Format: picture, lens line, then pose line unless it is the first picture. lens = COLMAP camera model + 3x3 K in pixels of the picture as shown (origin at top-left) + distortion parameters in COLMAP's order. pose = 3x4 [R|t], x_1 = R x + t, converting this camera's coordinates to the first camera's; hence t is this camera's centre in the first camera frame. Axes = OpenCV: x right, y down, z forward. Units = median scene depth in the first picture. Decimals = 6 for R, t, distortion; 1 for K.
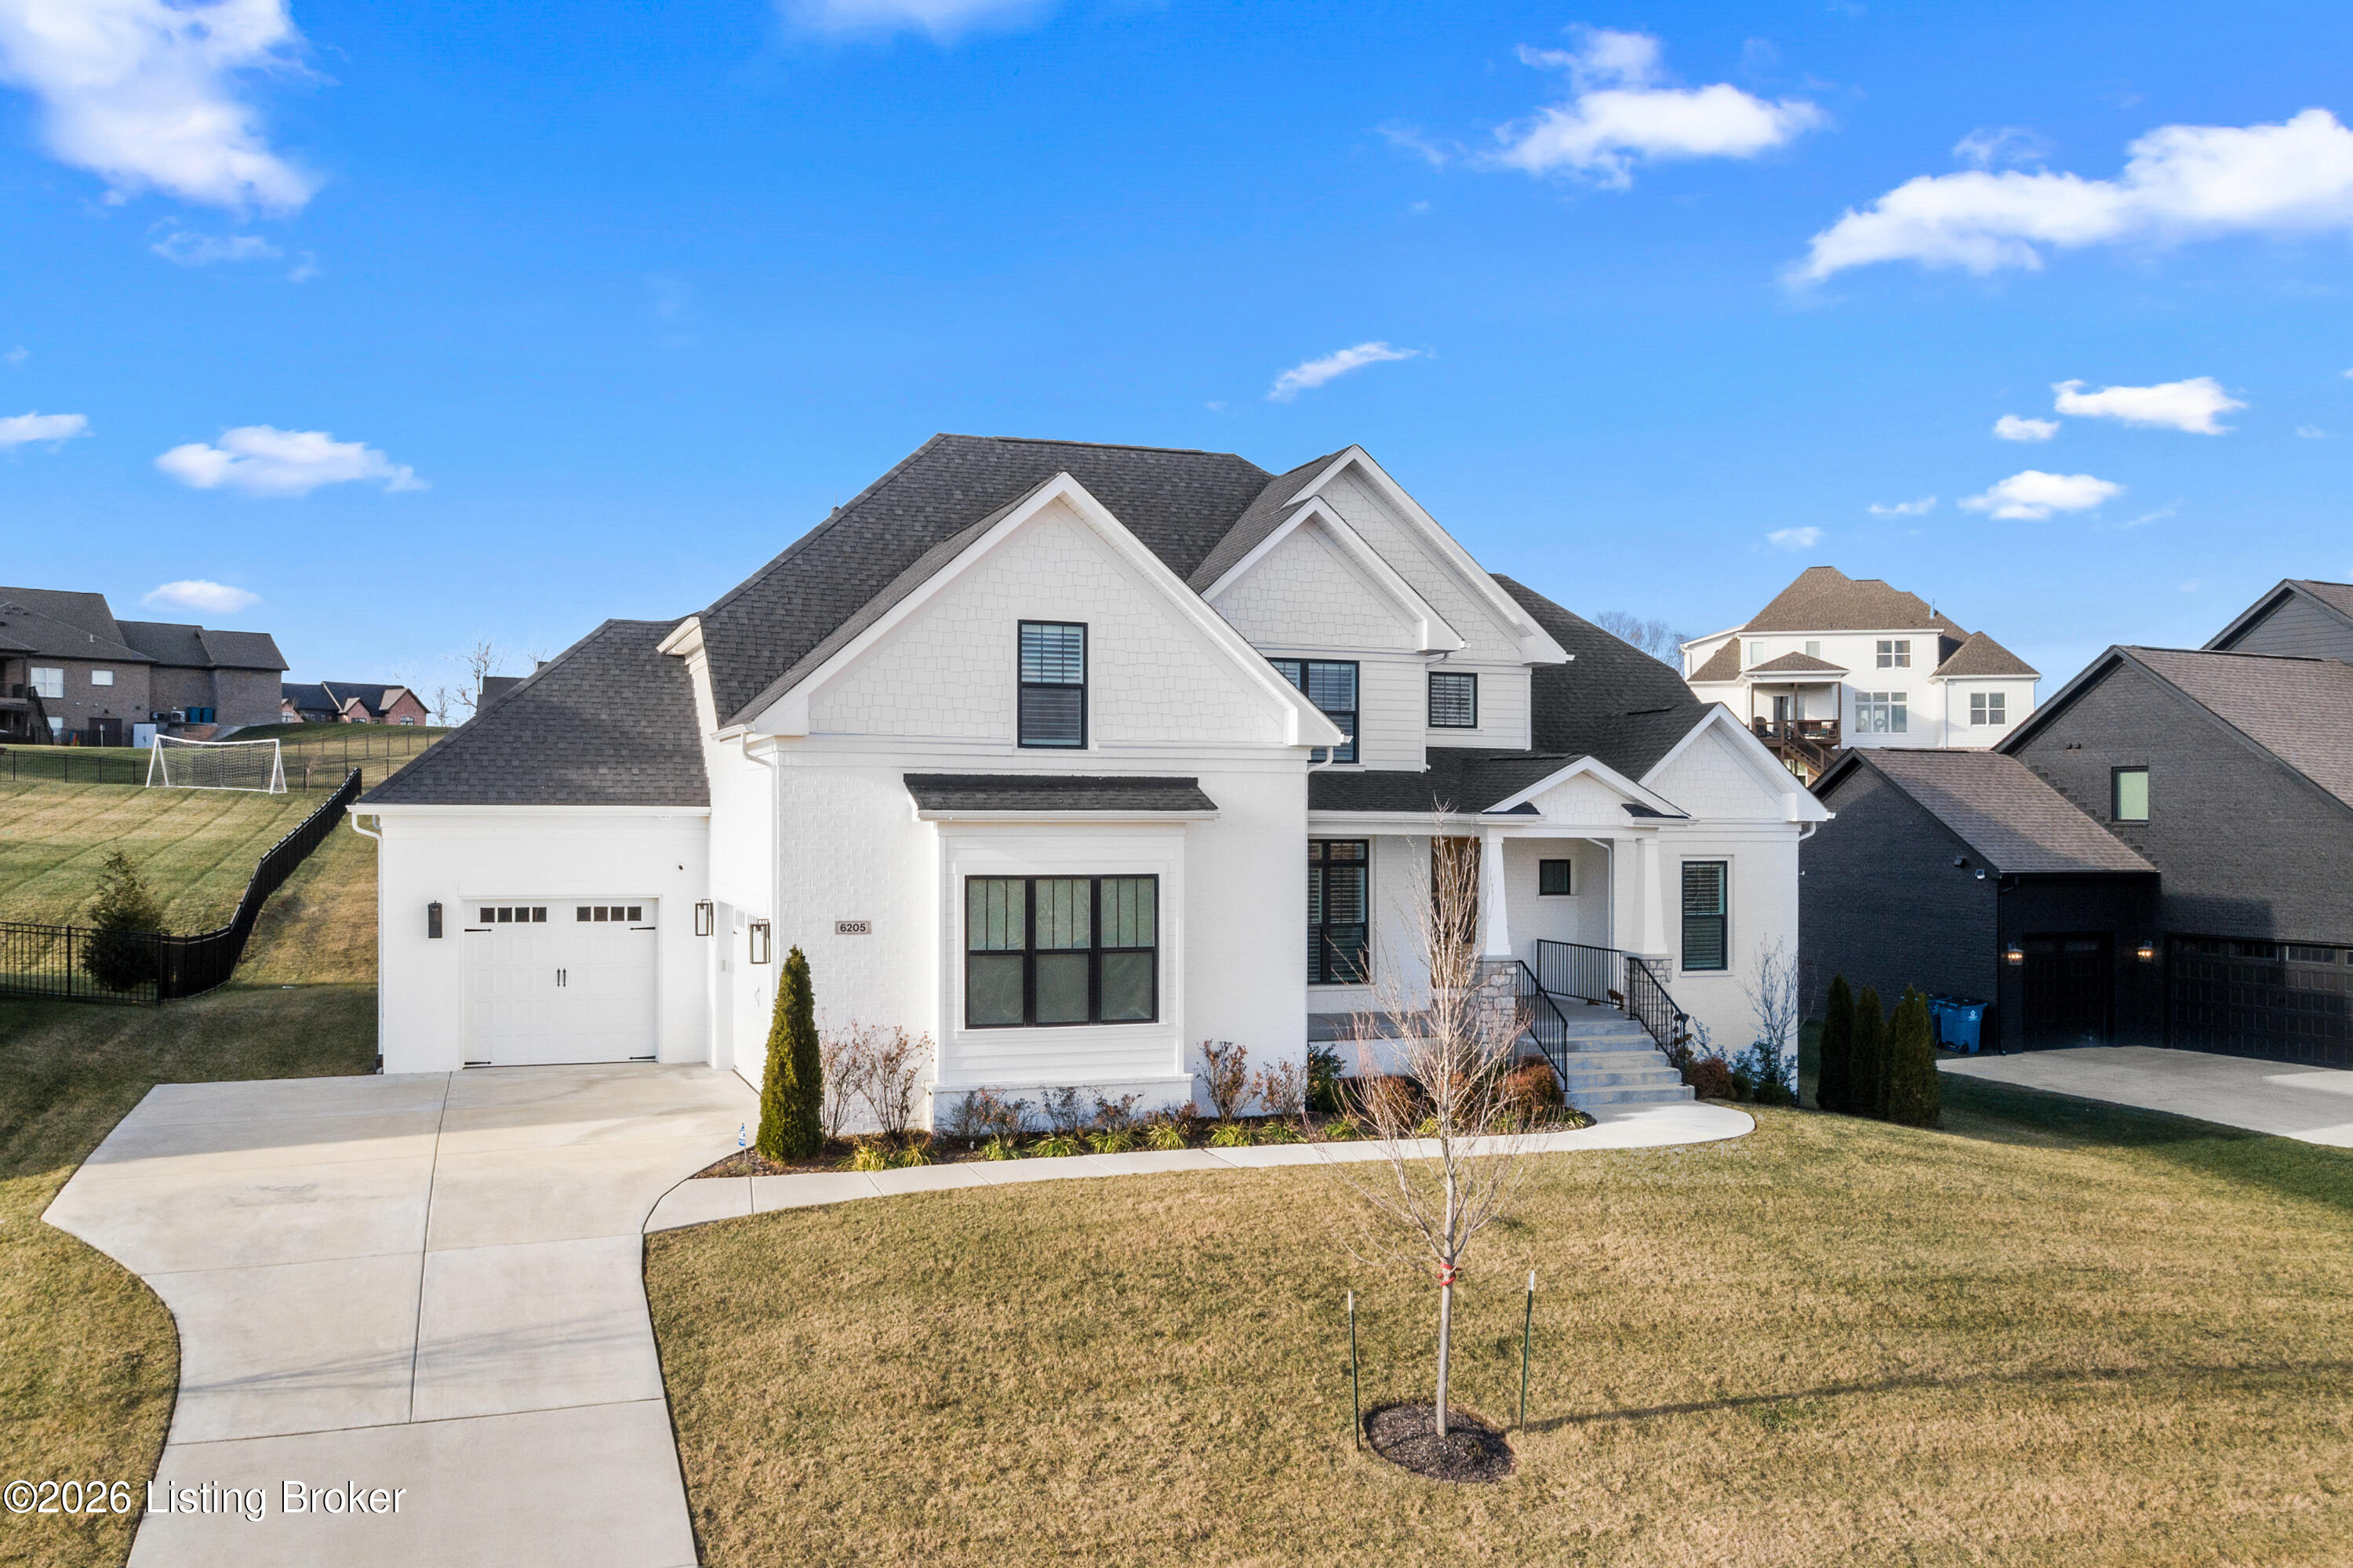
lens RADIAL K [[1696.8, 0, 911.0], [0, 1696.8, 807.9], [0, 0, 1]] dist [-0.020420, 0.006108]
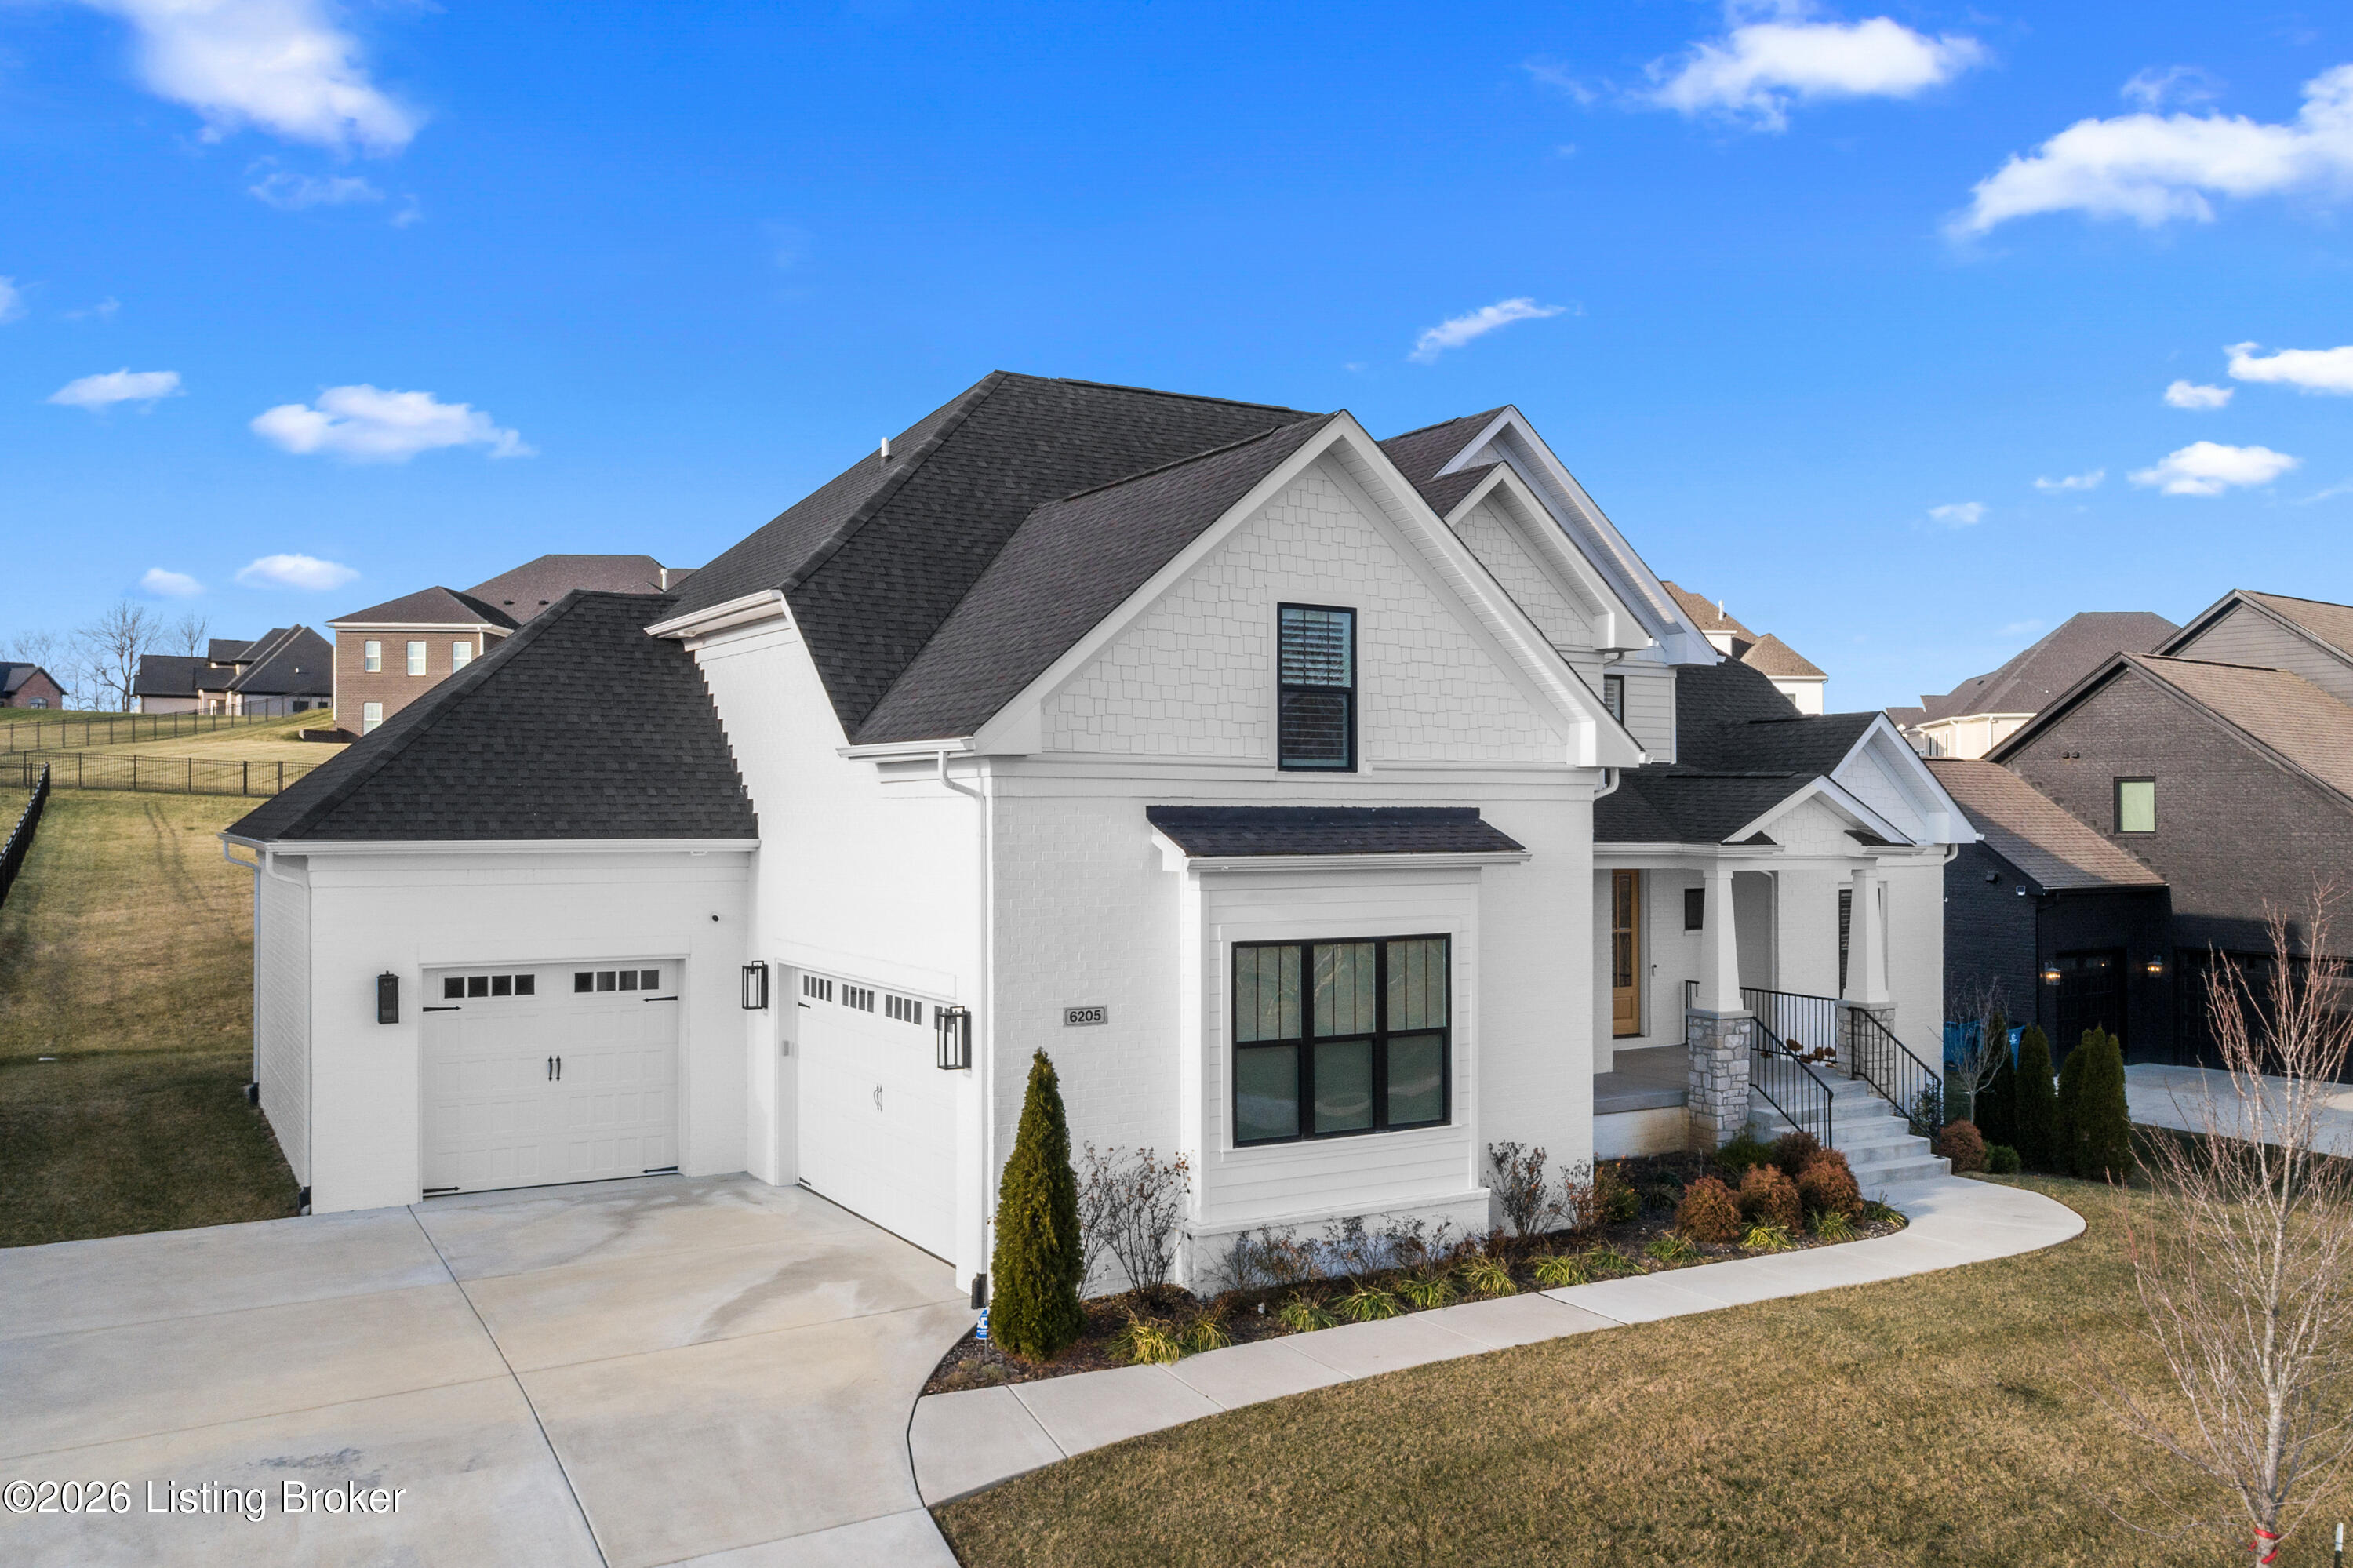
lens RADIAL K [[1753.8, 0, 1001.0], [0, 1753.8, 778.8], [0, 0, 1]] dist [-0.010905, -0.000807]
pose [[0.977552, 0.000044, 0.210696, -0.223493], [0.002443, 0.999930, -0.011546, -0.022805], [-0.210682, 0.011801, 0.977483, 0.256955]]
